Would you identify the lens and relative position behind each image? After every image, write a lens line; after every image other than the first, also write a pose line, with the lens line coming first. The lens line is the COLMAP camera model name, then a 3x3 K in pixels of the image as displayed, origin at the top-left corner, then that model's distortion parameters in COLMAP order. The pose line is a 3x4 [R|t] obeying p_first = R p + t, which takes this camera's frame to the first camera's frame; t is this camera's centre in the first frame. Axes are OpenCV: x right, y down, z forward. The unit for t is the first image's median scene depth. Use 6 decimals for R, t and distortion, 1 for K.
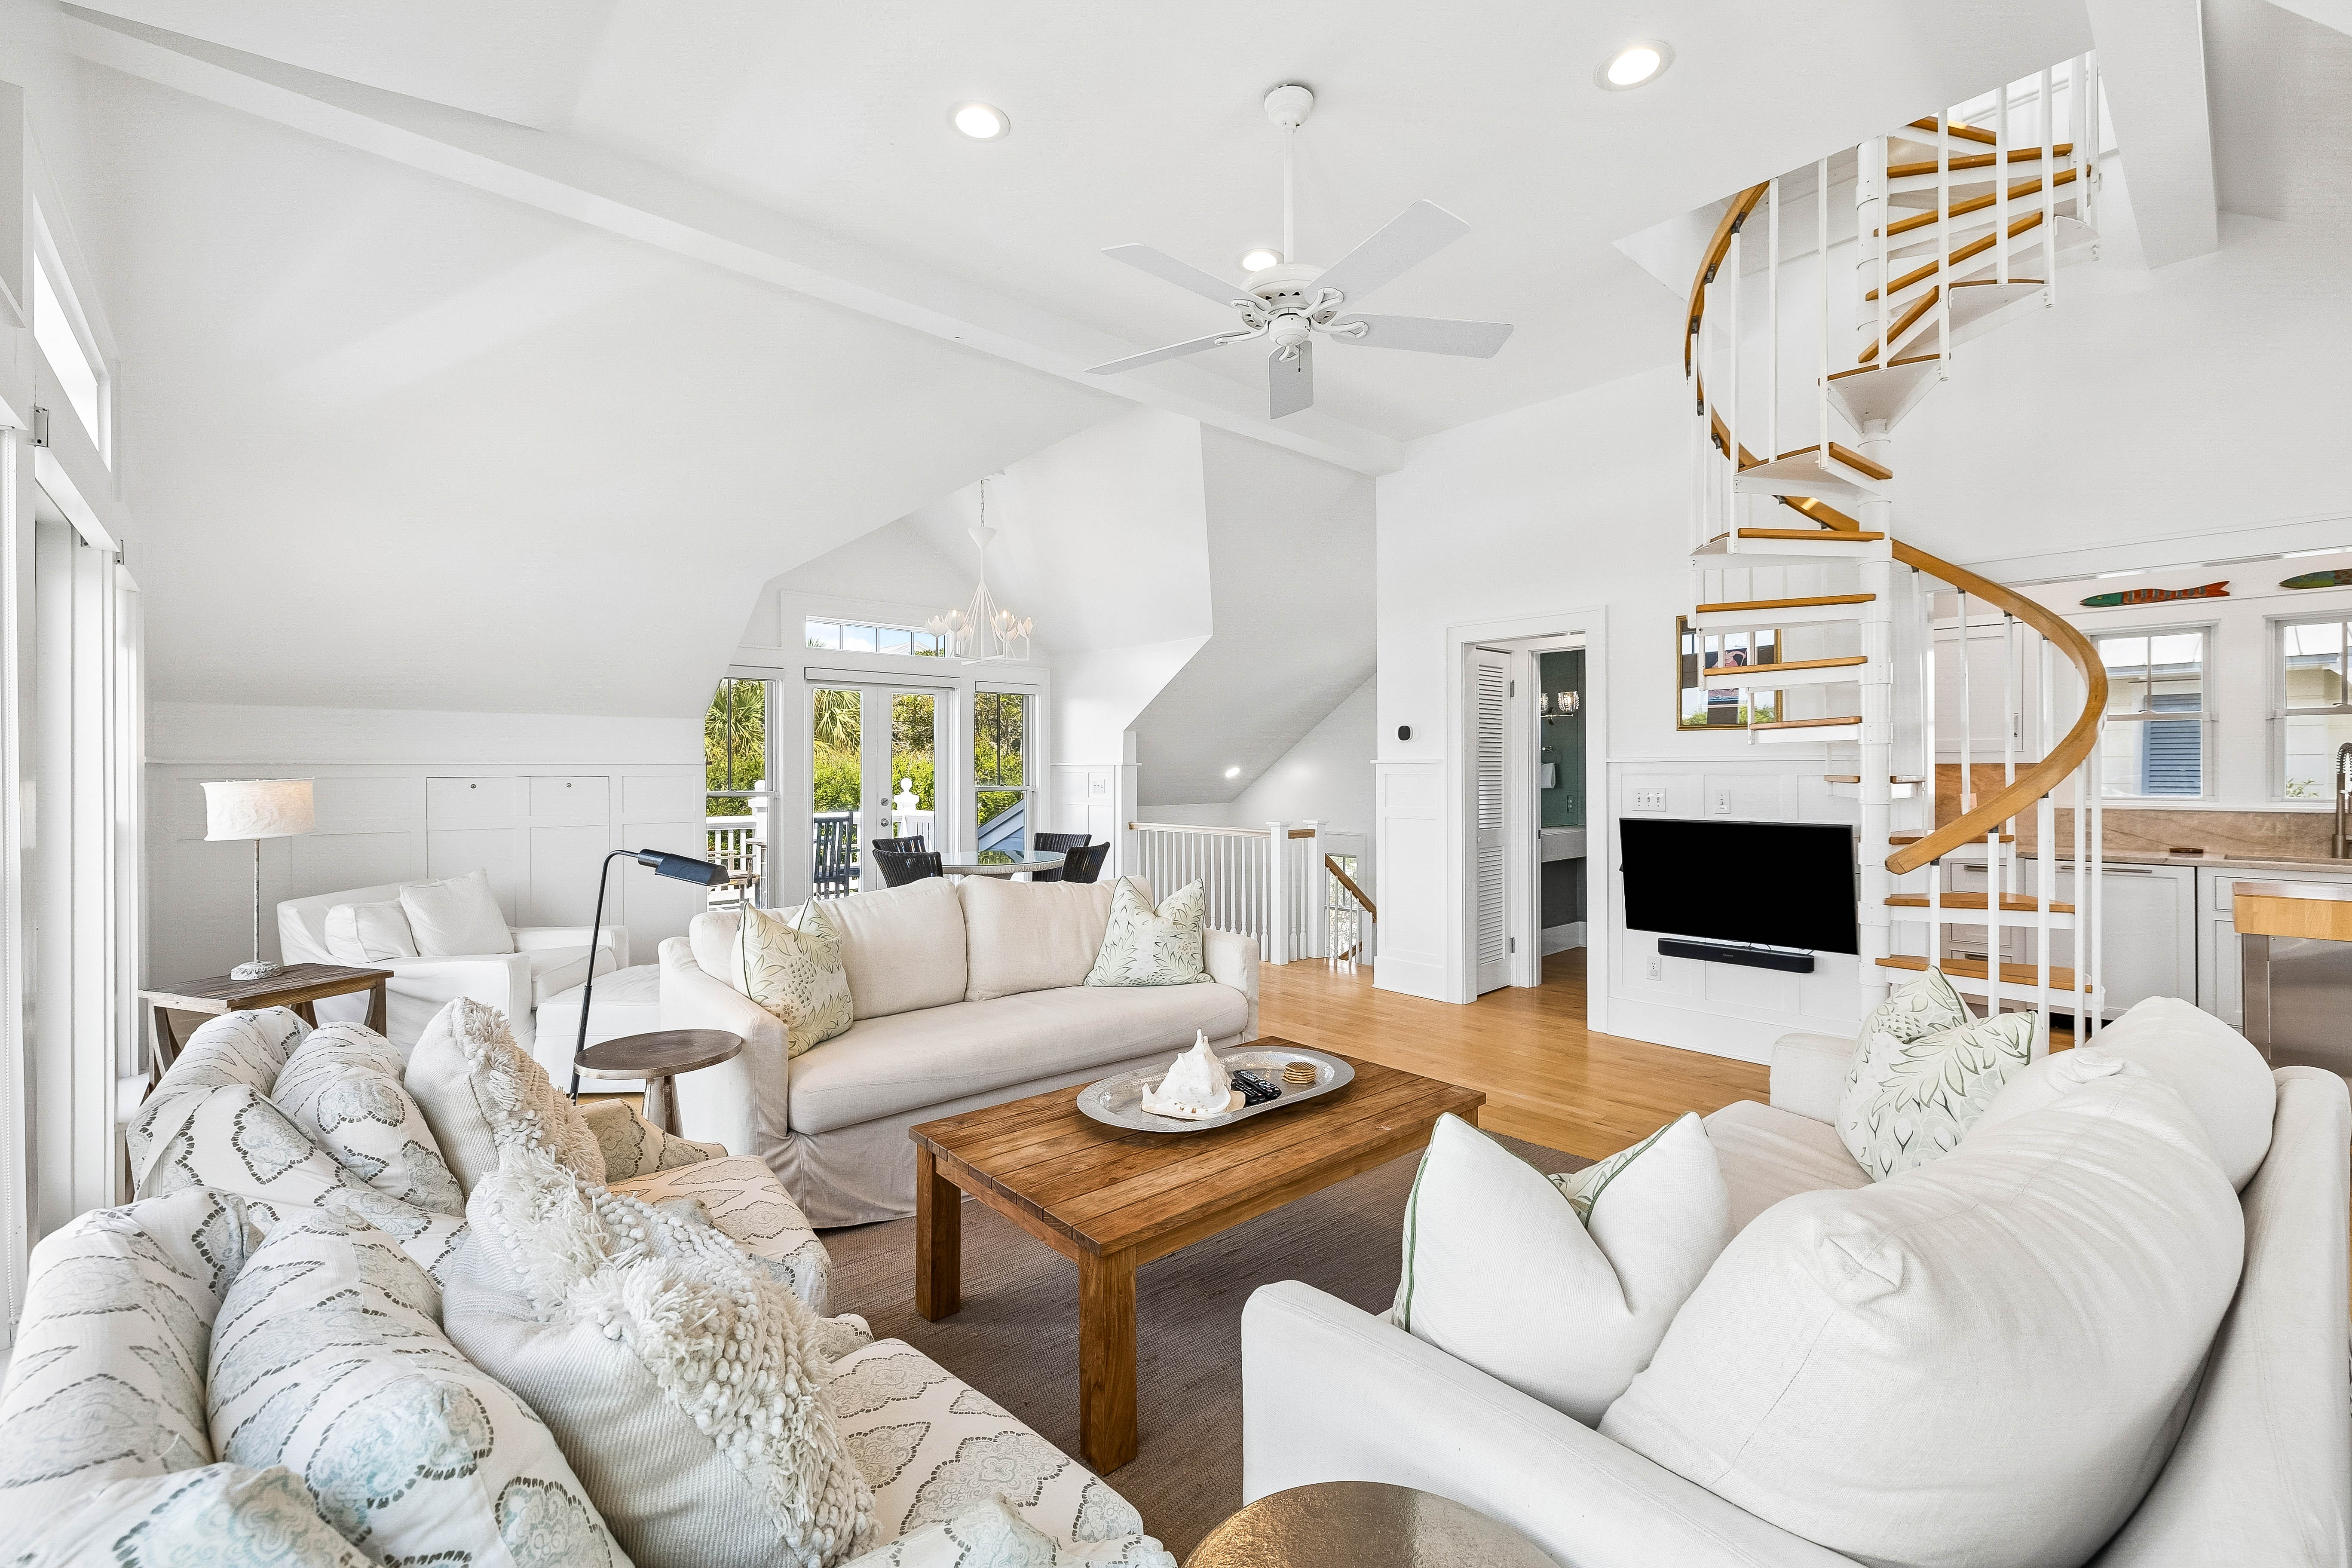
lens RADIAL K [[1017.4, 0, 1176.0], [0, 1017.4, 784.0], [0, 0, 1]] dist [-0.000046, -0.000004]
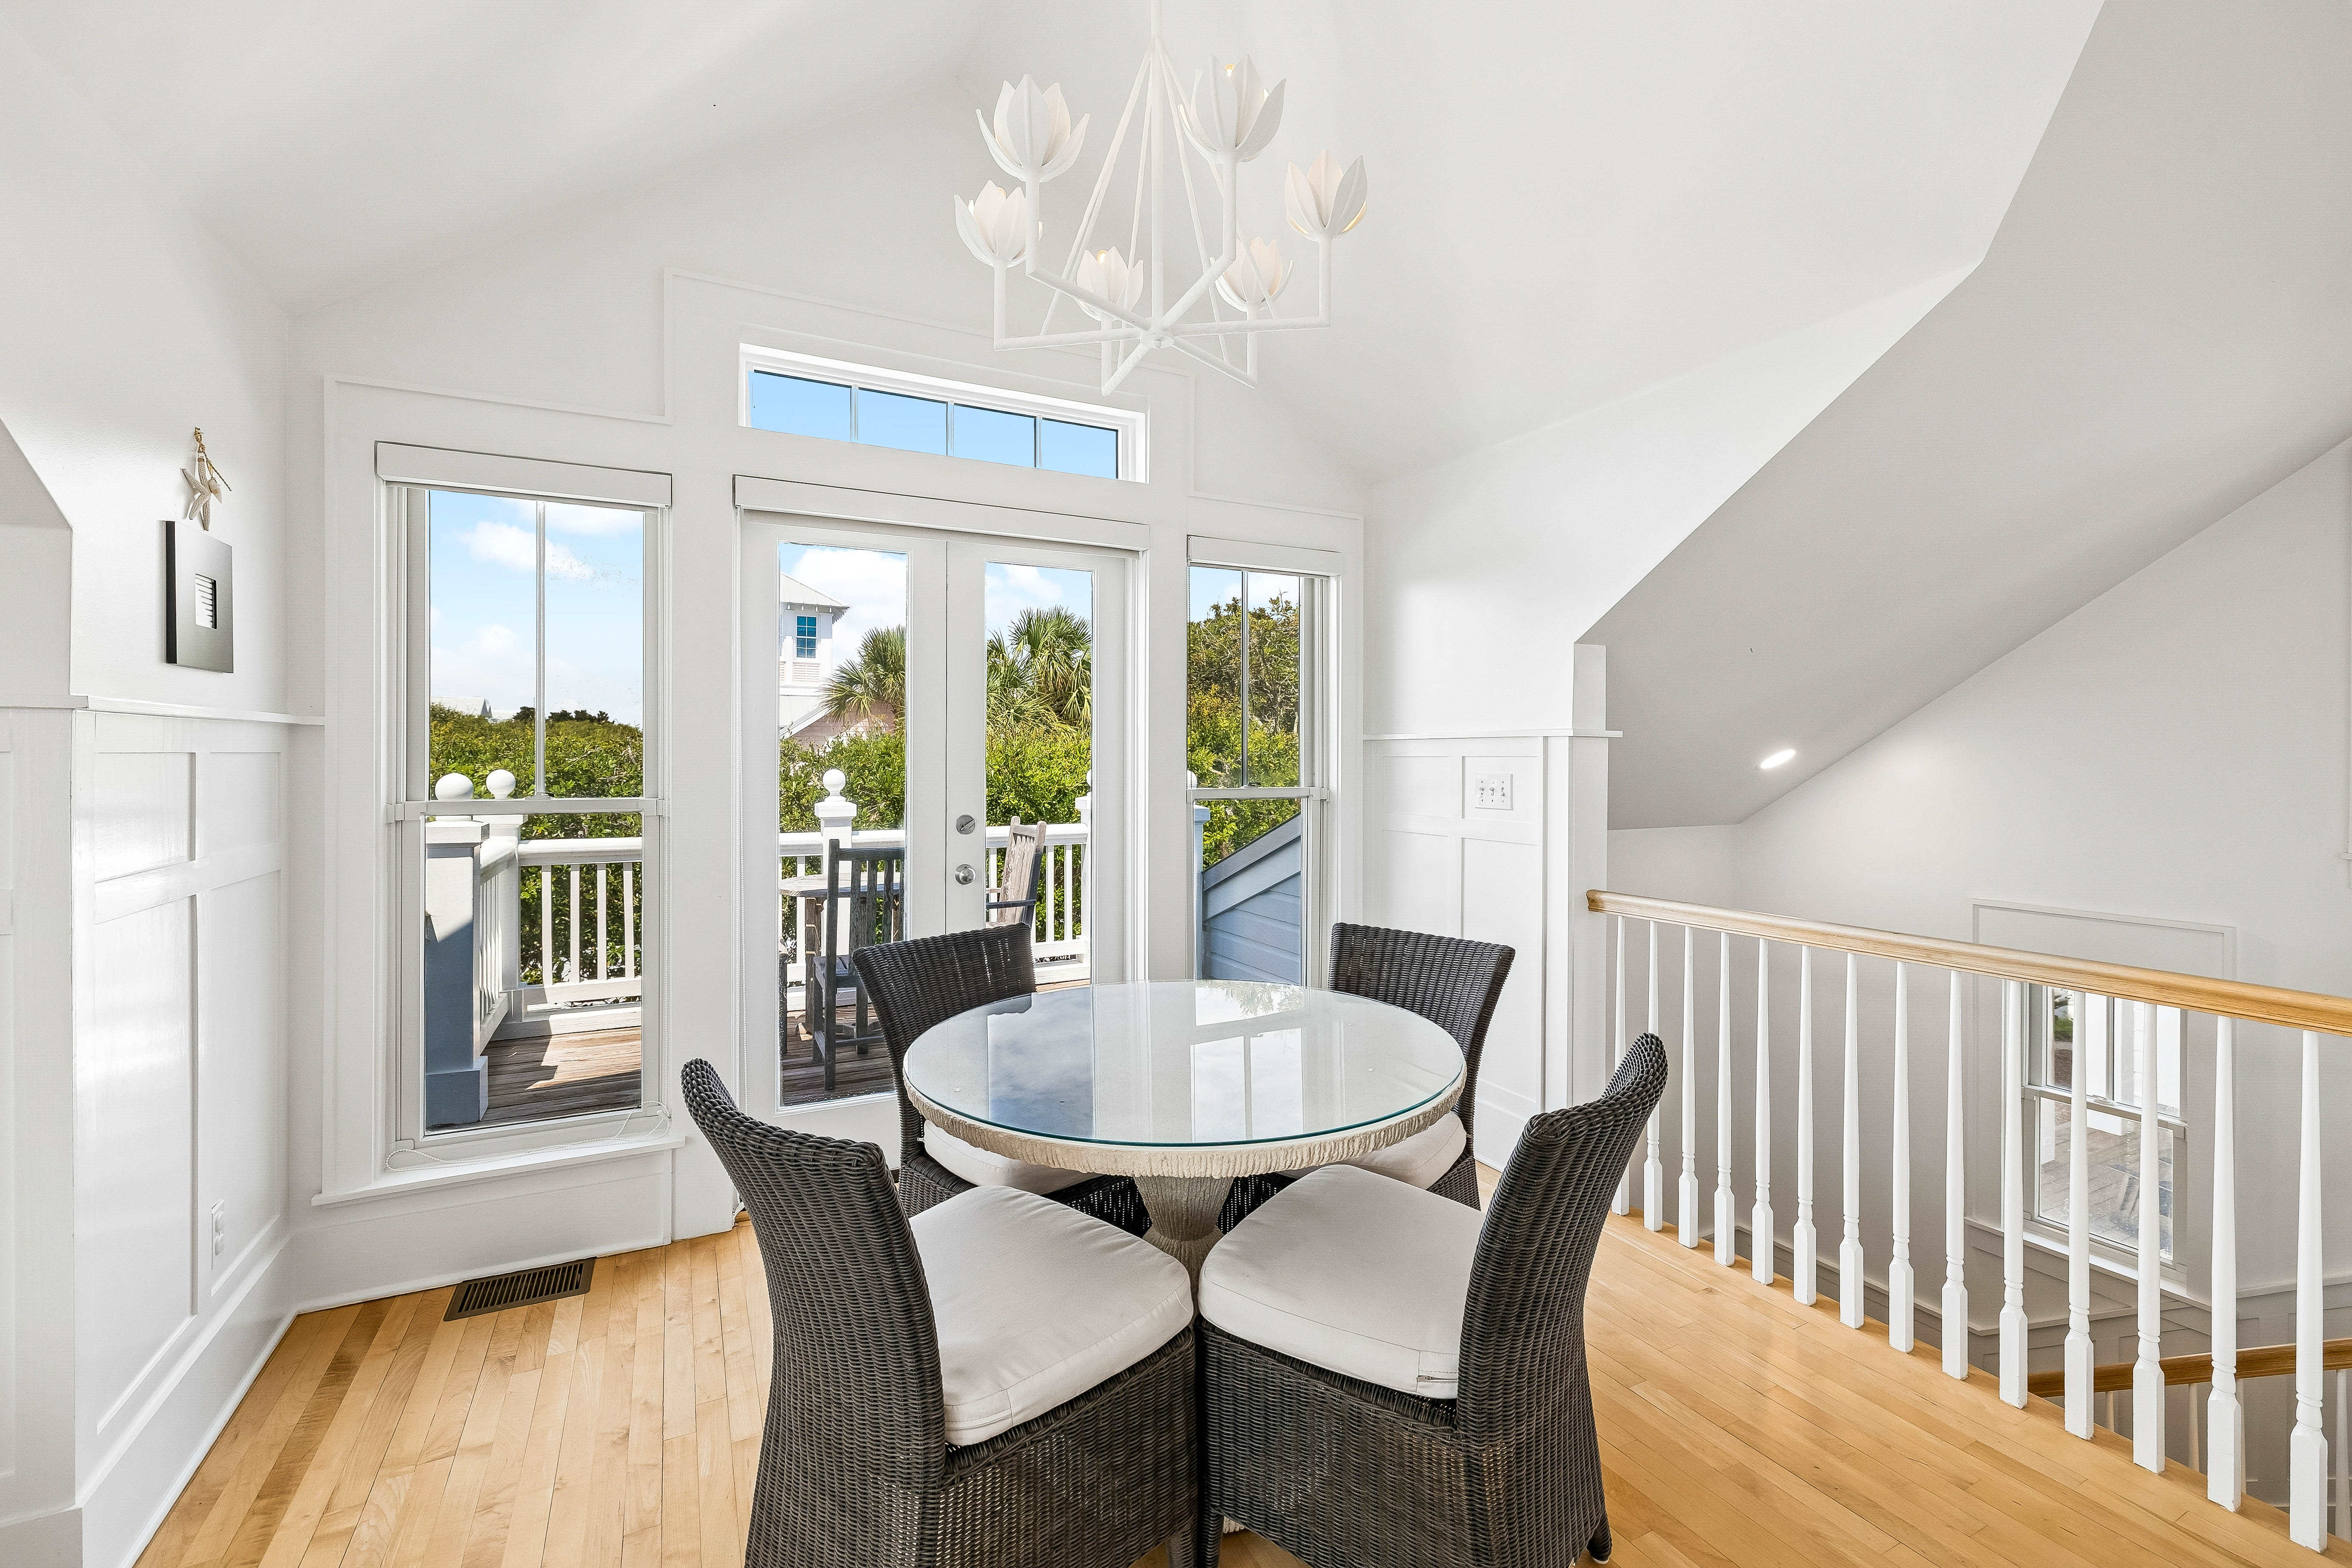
lens RADIAL K [[1017.4, 0, 1176.0], [0, 1017.4, 784.0], [0, 0, 1]] dist [-0.000046, -0.000004]
pose [[0.964565, 0.009873, -0.263662, -0.078322], [-0.007405, 0.999919, 0.010353, -0.003251], [0.263742, -0.008034, 0.964560, 0.509015]]
